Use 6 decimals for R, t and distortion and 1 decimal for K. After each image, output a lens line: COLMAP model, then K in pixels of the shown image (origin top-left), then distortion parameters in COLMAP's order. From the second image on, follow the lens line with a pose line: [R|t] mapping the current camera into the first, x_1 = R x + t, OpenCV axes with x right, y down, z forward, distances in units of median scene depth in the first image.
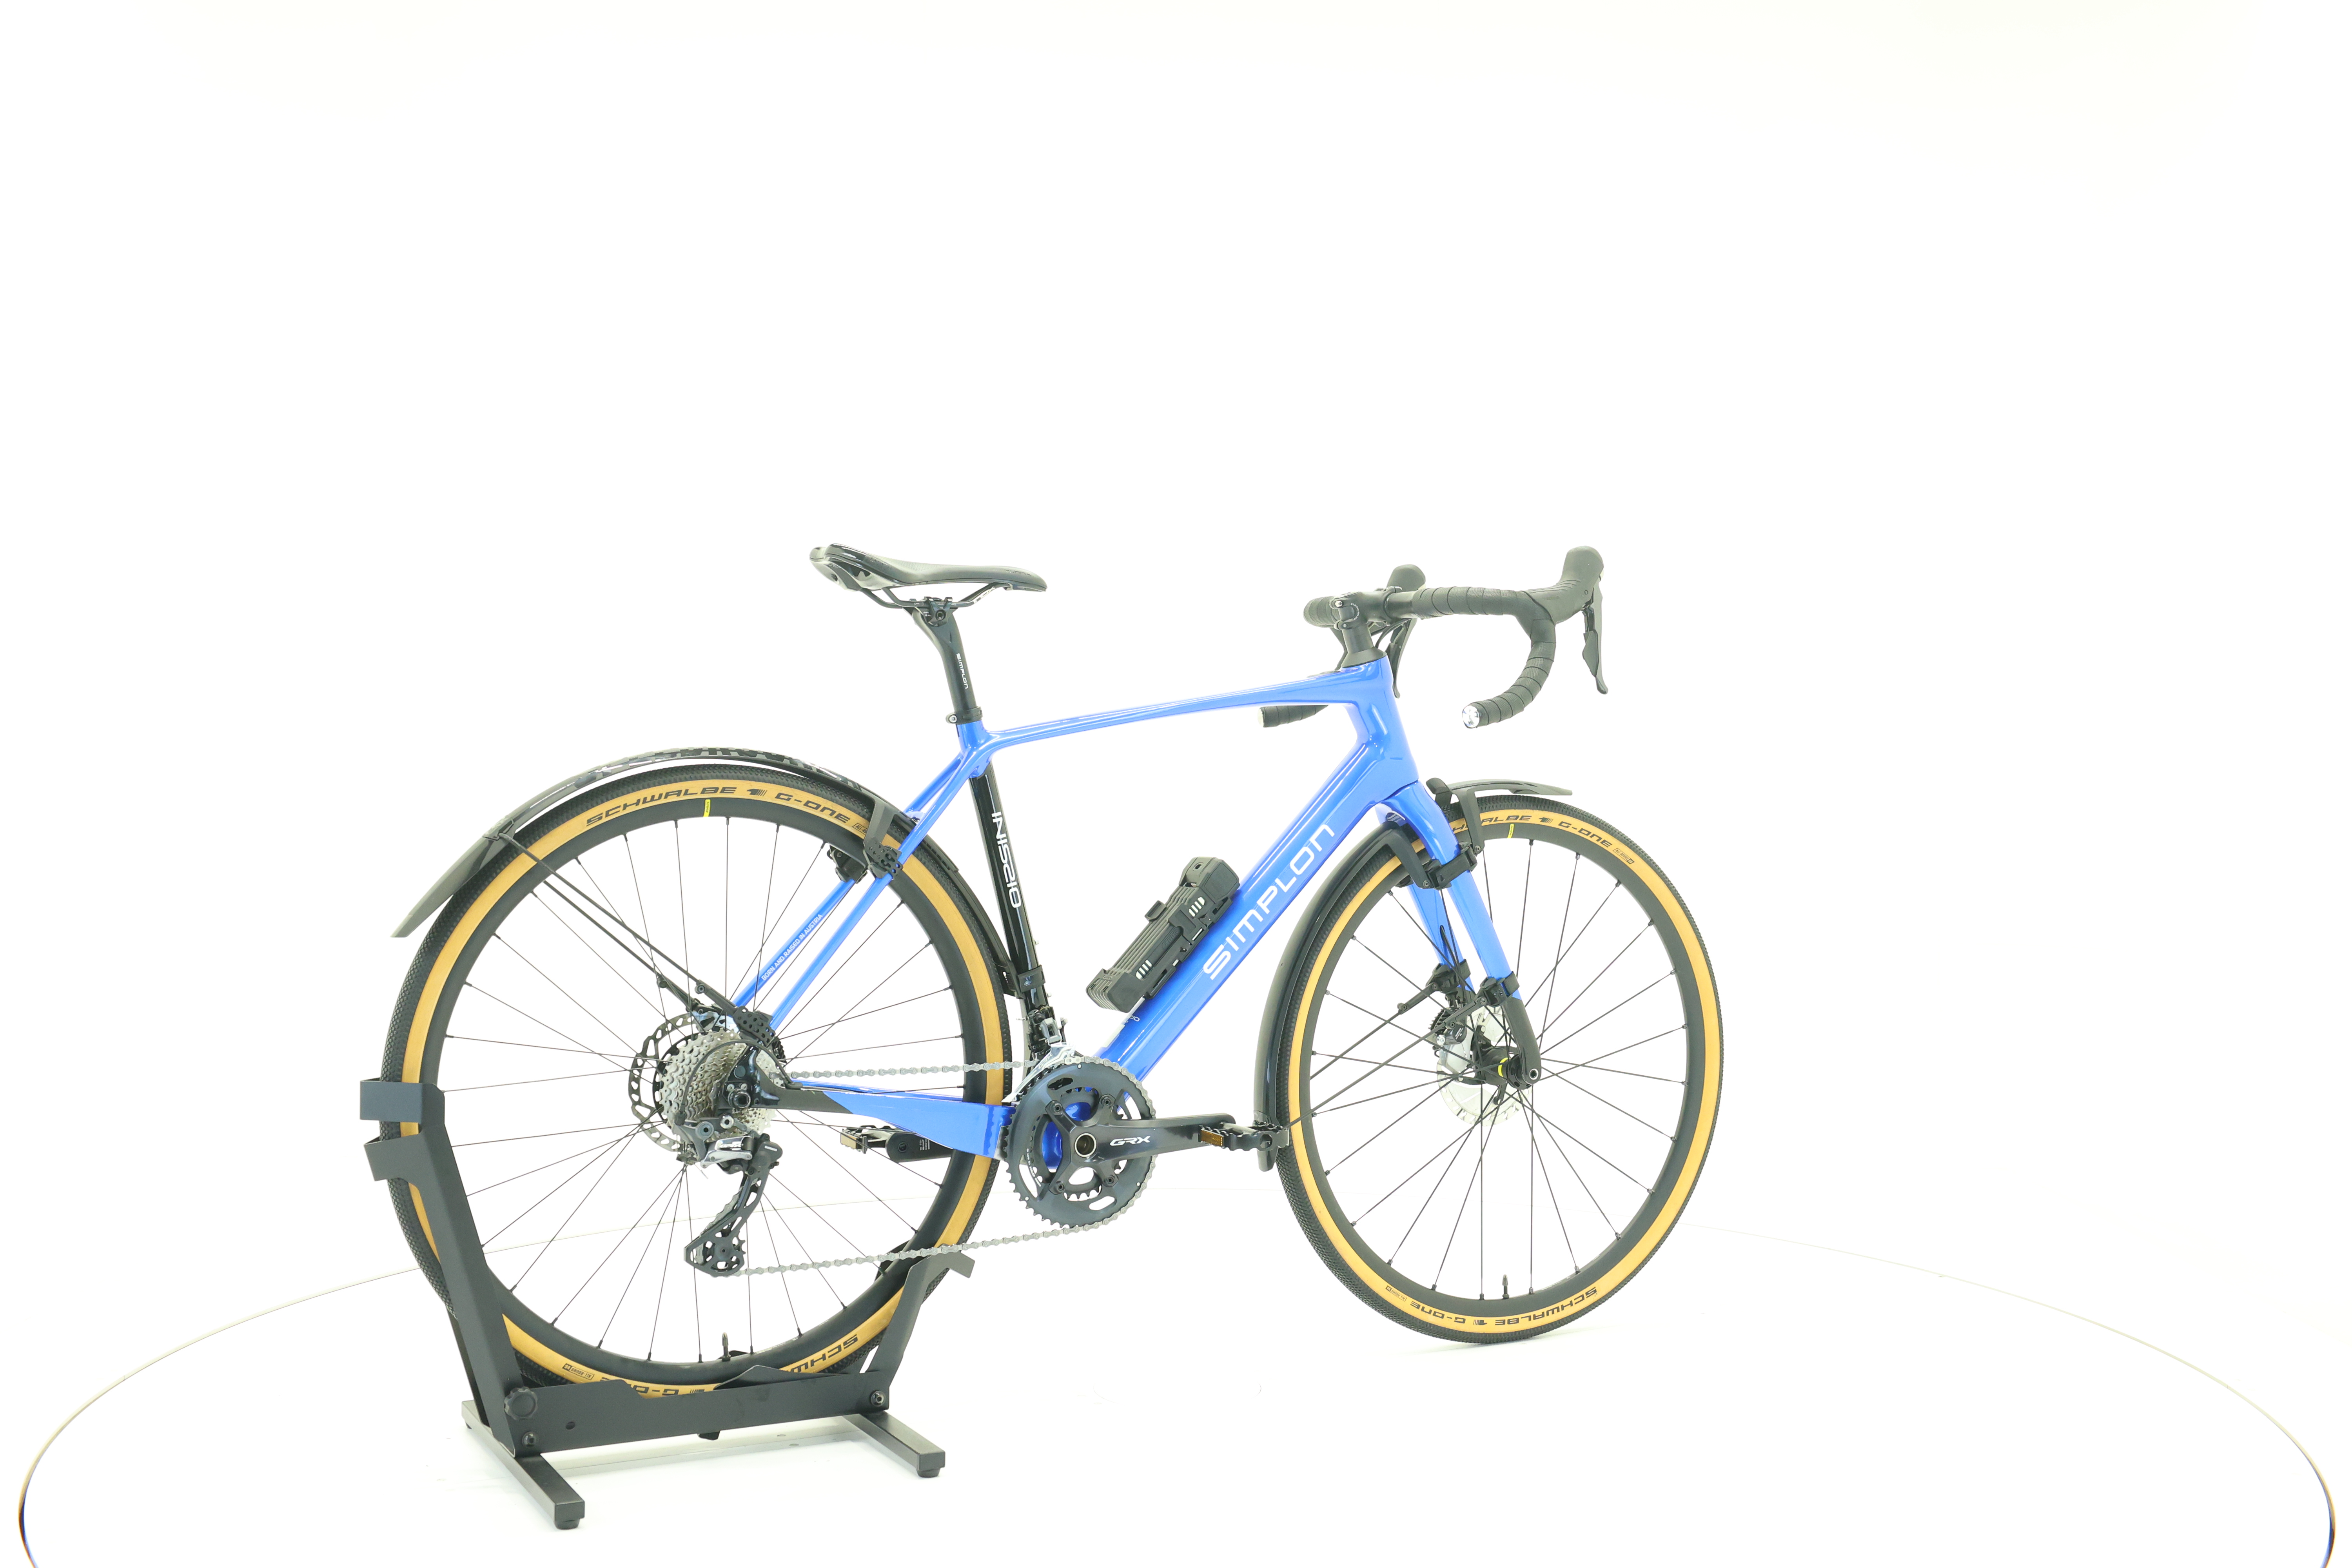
lens RADIAL K [[2491.0, 0, 1177.6], [0, 2491.0, 773.6], [0, 0, 1]] dist [-0.005484, 0.000000]
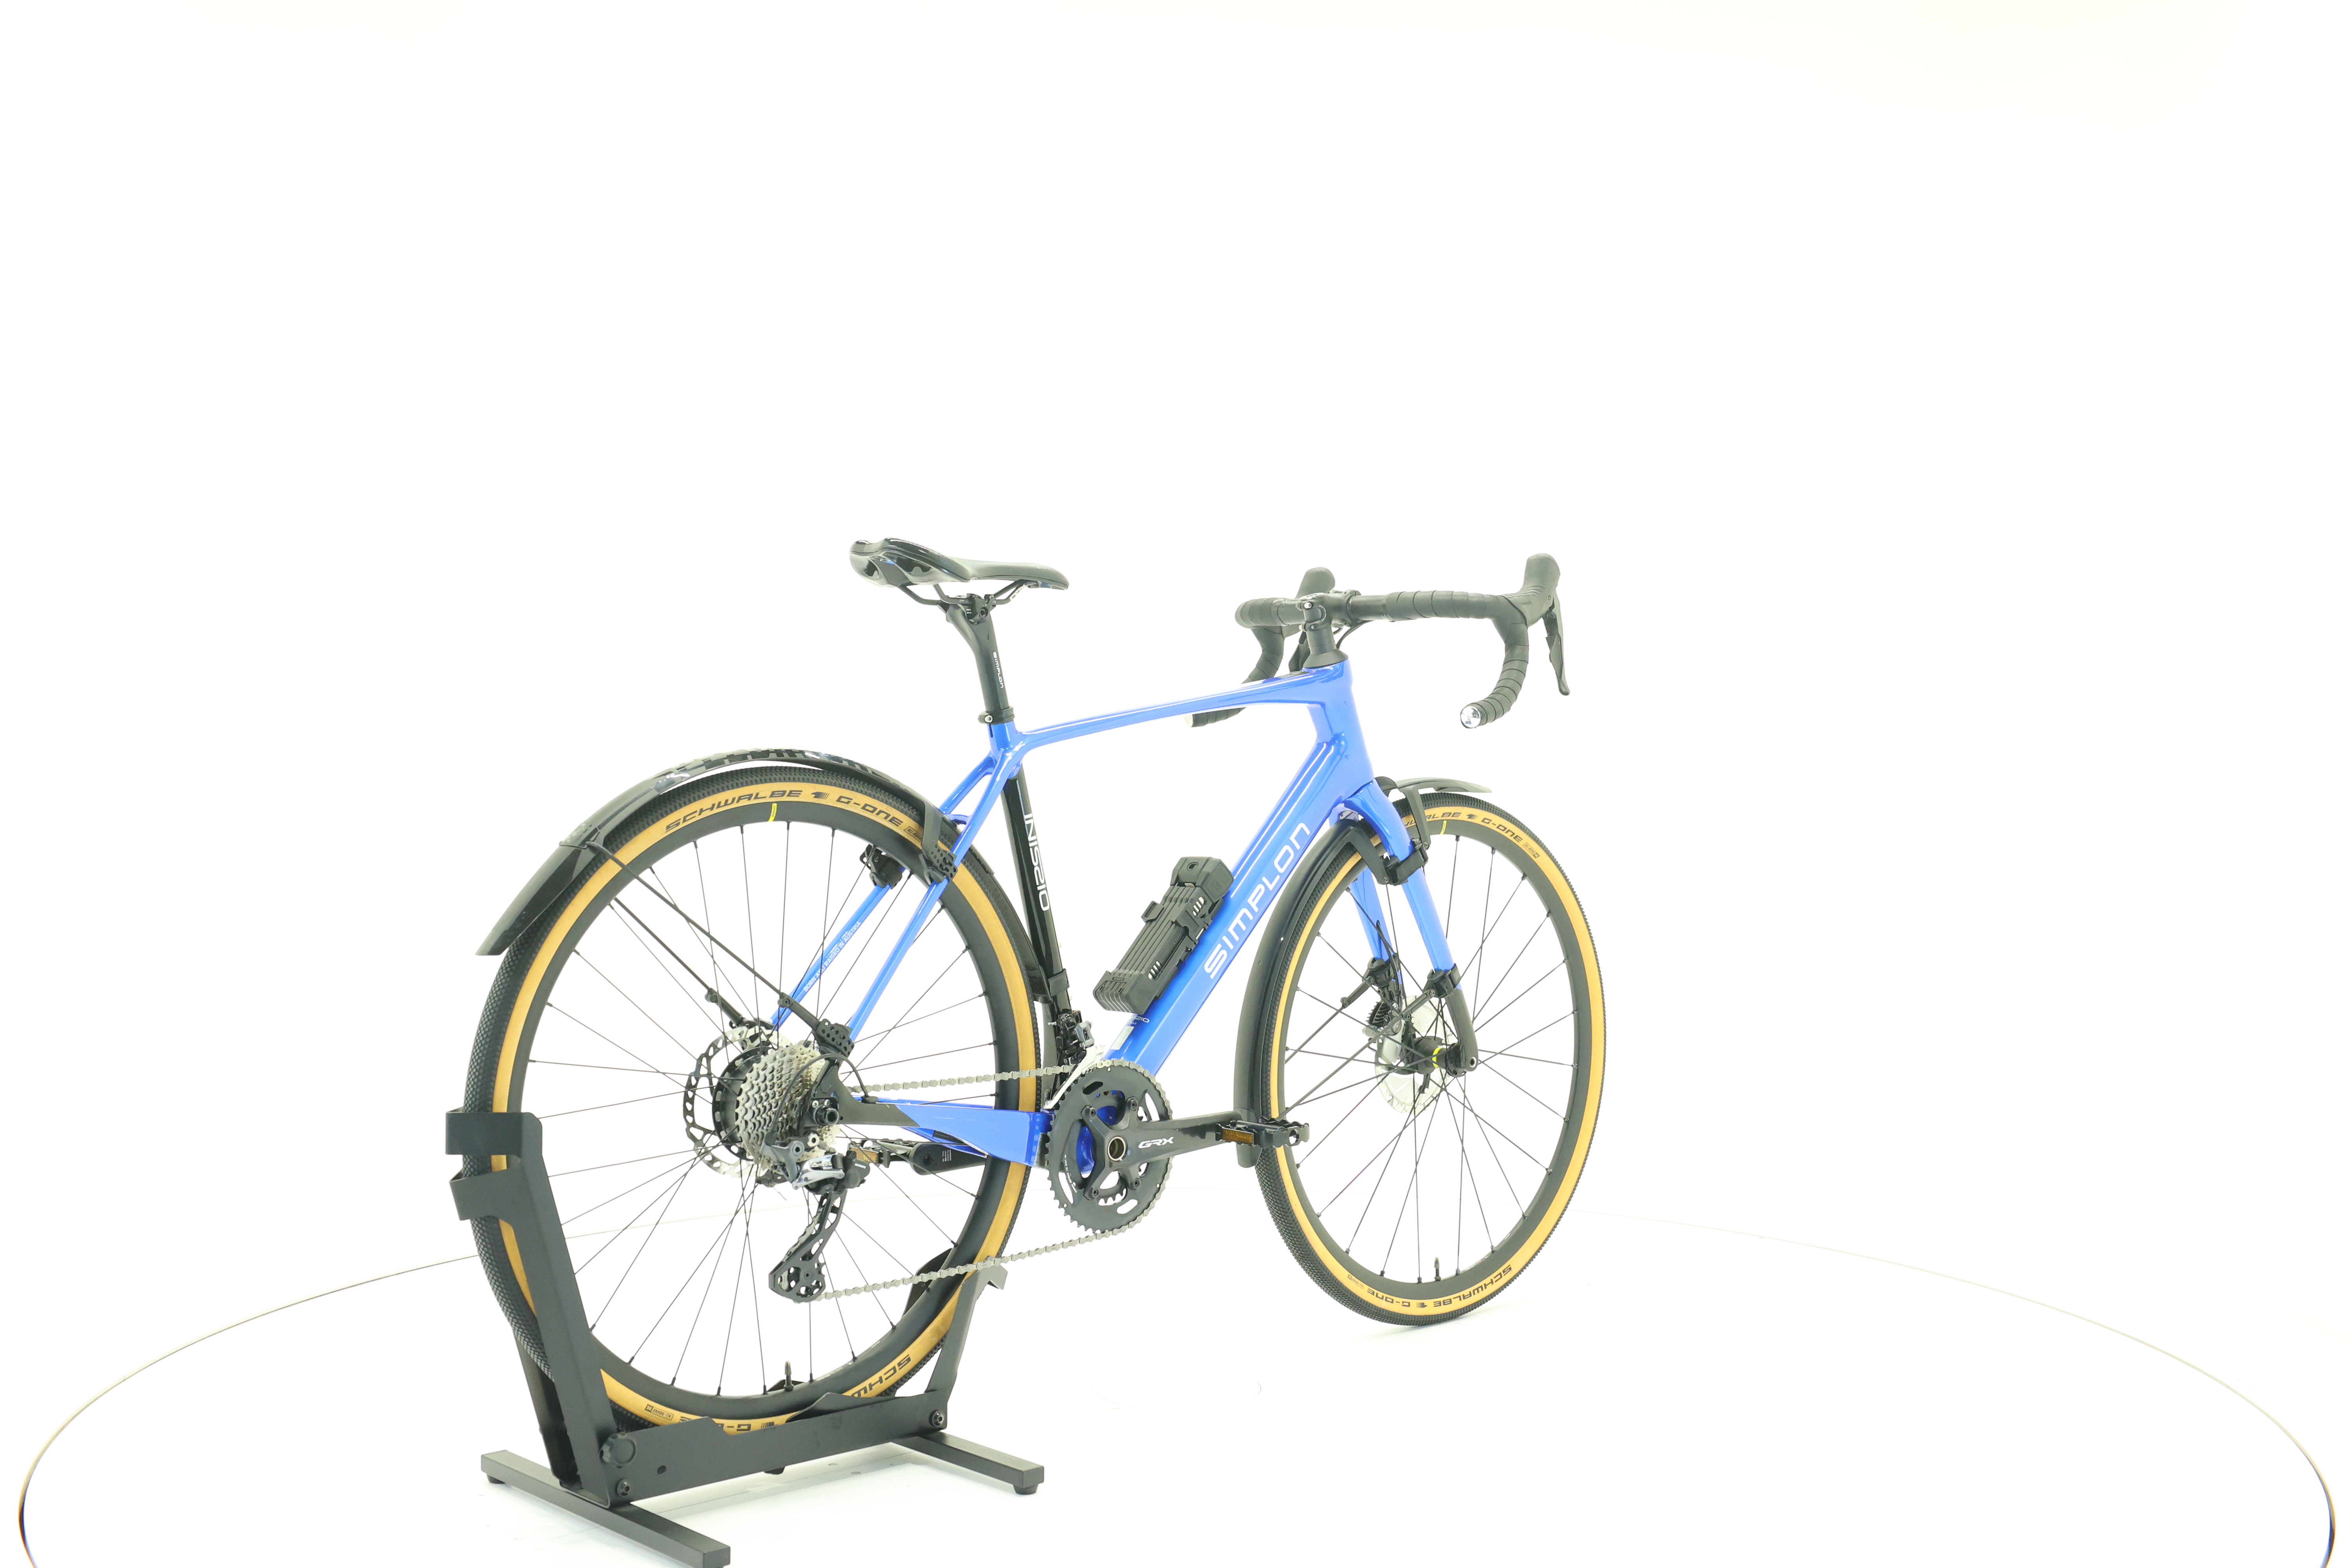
lens RADIAL K [[2491.0, 0, 1176.2], [0, 2491.0, 775.0], [0, 0, 1]] dist [-0.005484, 0.000000]
pose [[0.964744, -0.005221, 0.263138, -0.262643], [0.004610, 0.999985, 0.002938, -0.002334], [-0.263149, -0.001622, 0.964754, 0.035618]]
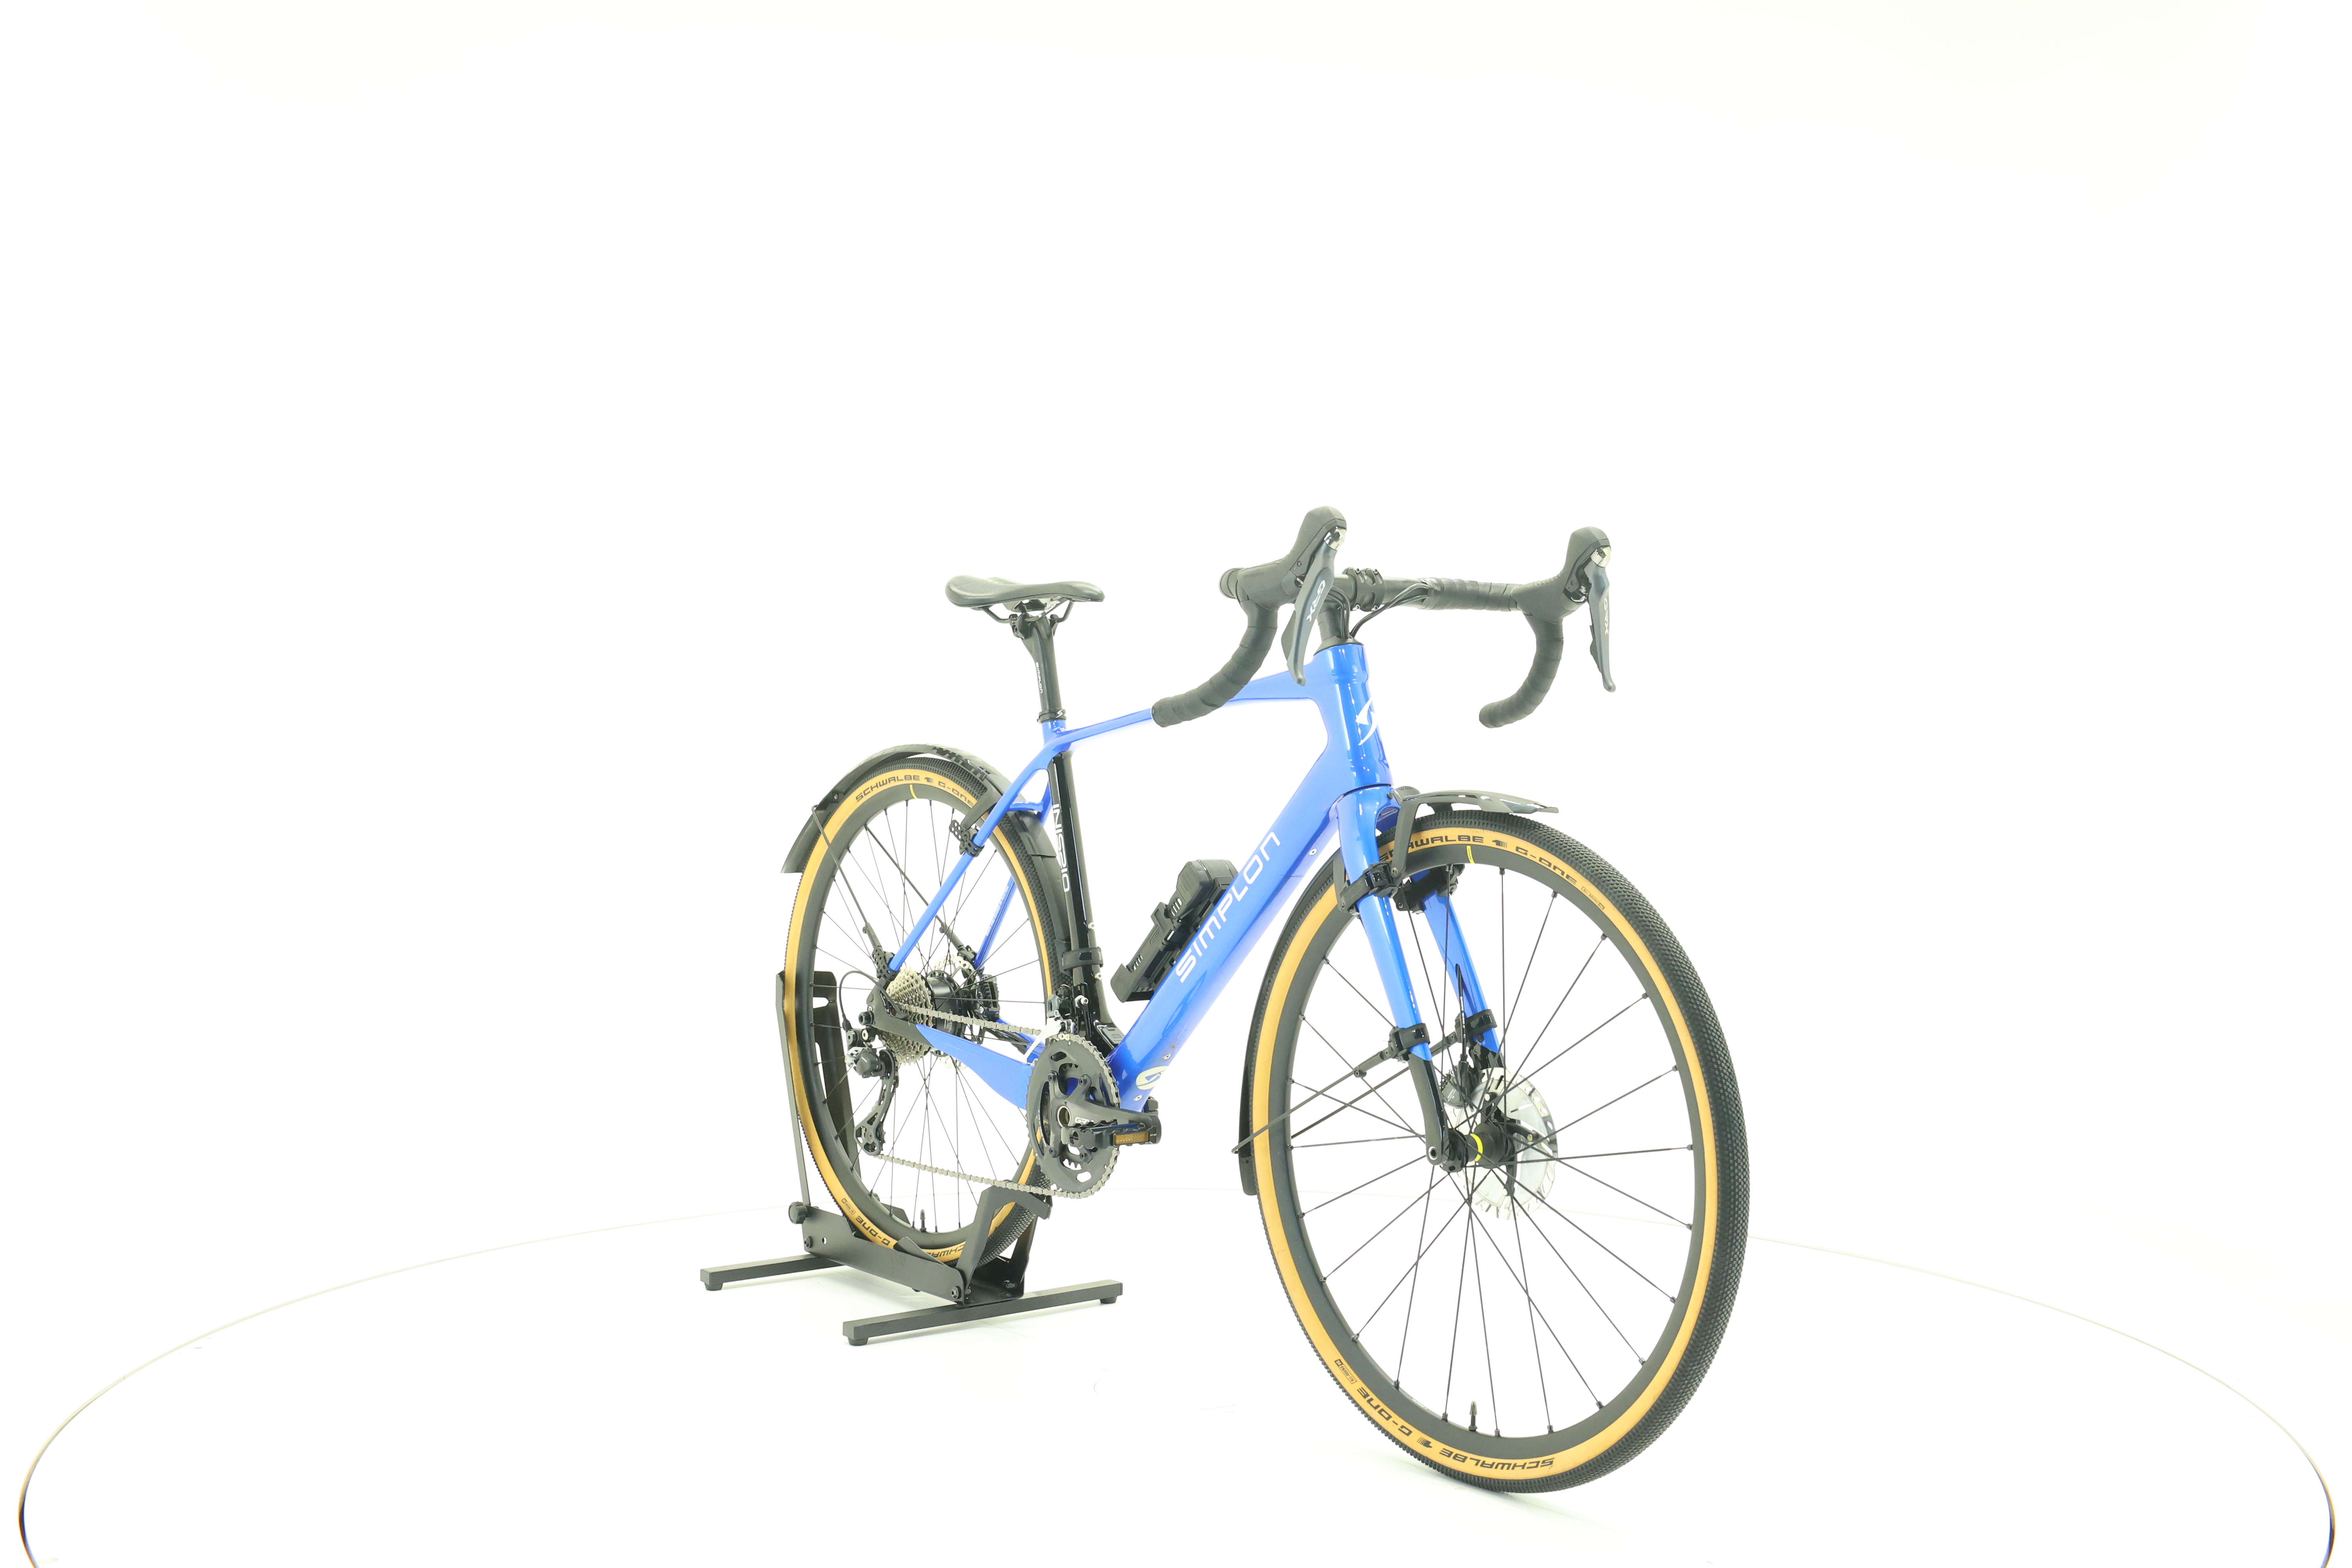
lens RADIAL K [[2491.0, 0, 1184.6], [0, 2491.0, 794.7], [0, 0, 1]] dist [-0.005484, 0.000000]
pose [[0.183226, 0.022621, -0.982811, 0.979375], [-0.020666, 0.999603, 0.019154, -0.010633], [0.982854, 0.016801, 0.183621, 0.815670]]
